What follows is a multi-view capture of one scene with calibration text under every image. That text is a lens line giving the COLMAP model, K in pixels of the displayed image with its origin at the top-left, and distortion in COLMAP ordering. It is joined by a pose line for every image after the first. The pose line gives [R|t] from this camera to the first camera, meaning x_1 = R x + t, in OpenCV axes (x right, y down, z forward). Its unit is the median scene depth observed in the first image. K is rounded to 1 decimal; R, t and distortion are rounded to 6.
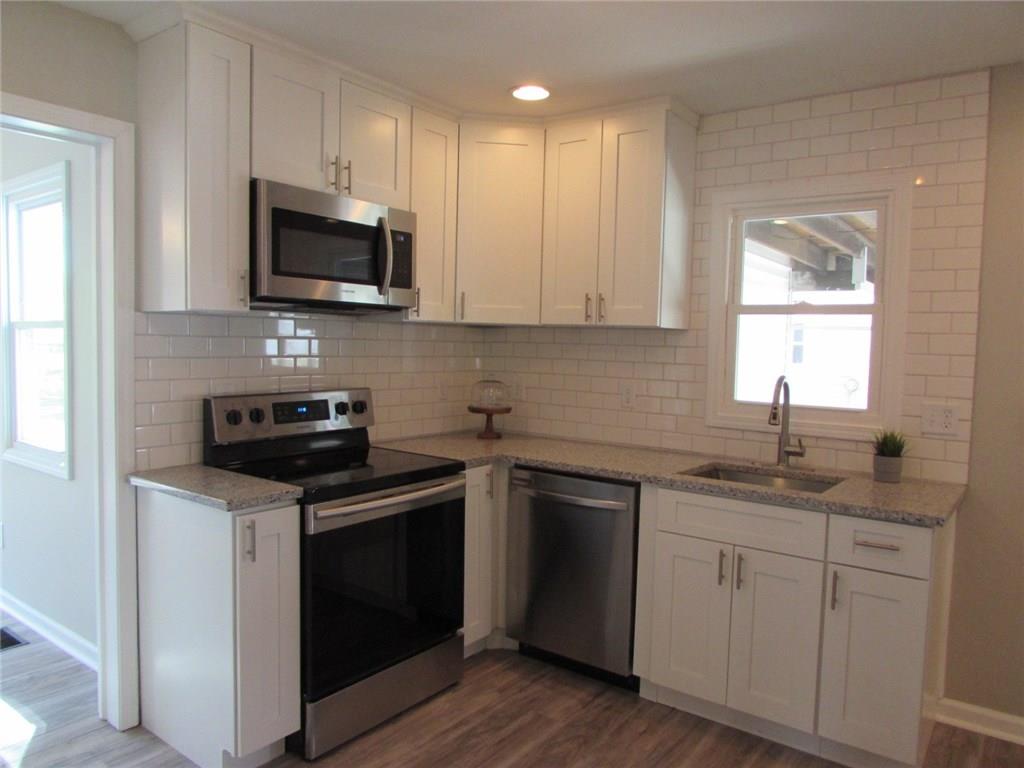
lens RADIAL K [[725.0, 0, 513.6], [0, 725.0, 384.8], [0, 0, 1]] dist [-0.035584, 0.013049]
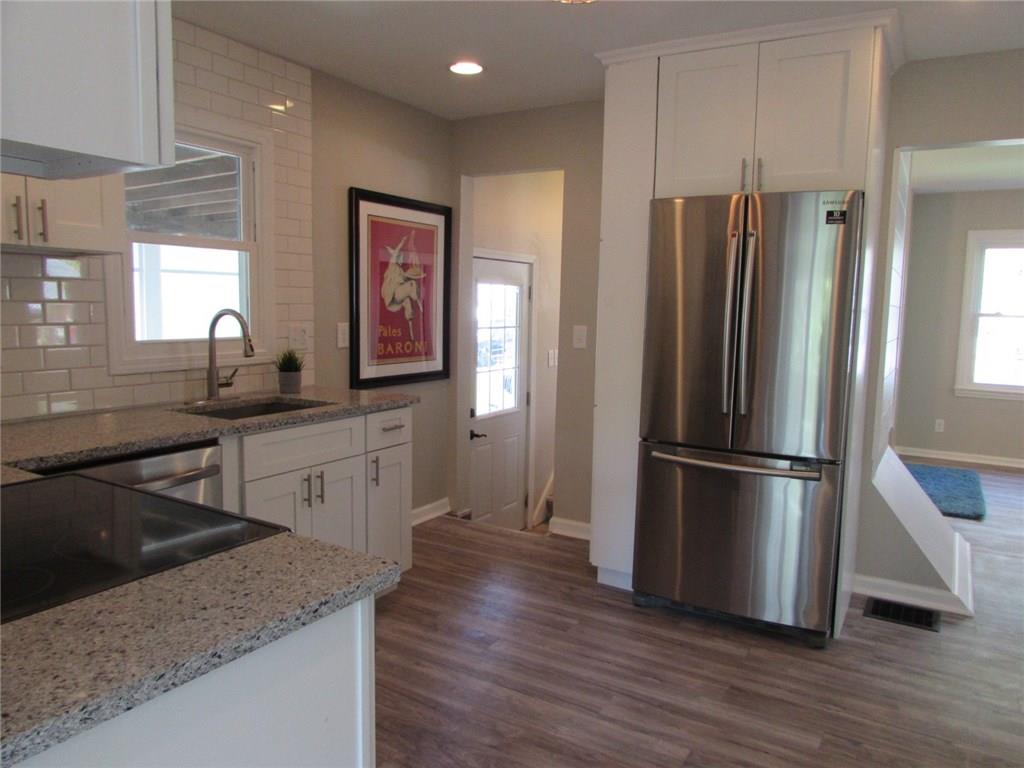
lens RADIAL K [[725.0, 0, 513.4], [0, 725.0, 380.9], [0, 0, 1]] dist [-0.035584, 0.013049]
pose [[-0.076717, -0.138832, 0.987340, -0.716305], [0.040025, 0.989031, 0.142179, -0.044190], [-0.996249, 0.050426, -0.070319, 0.707882]]
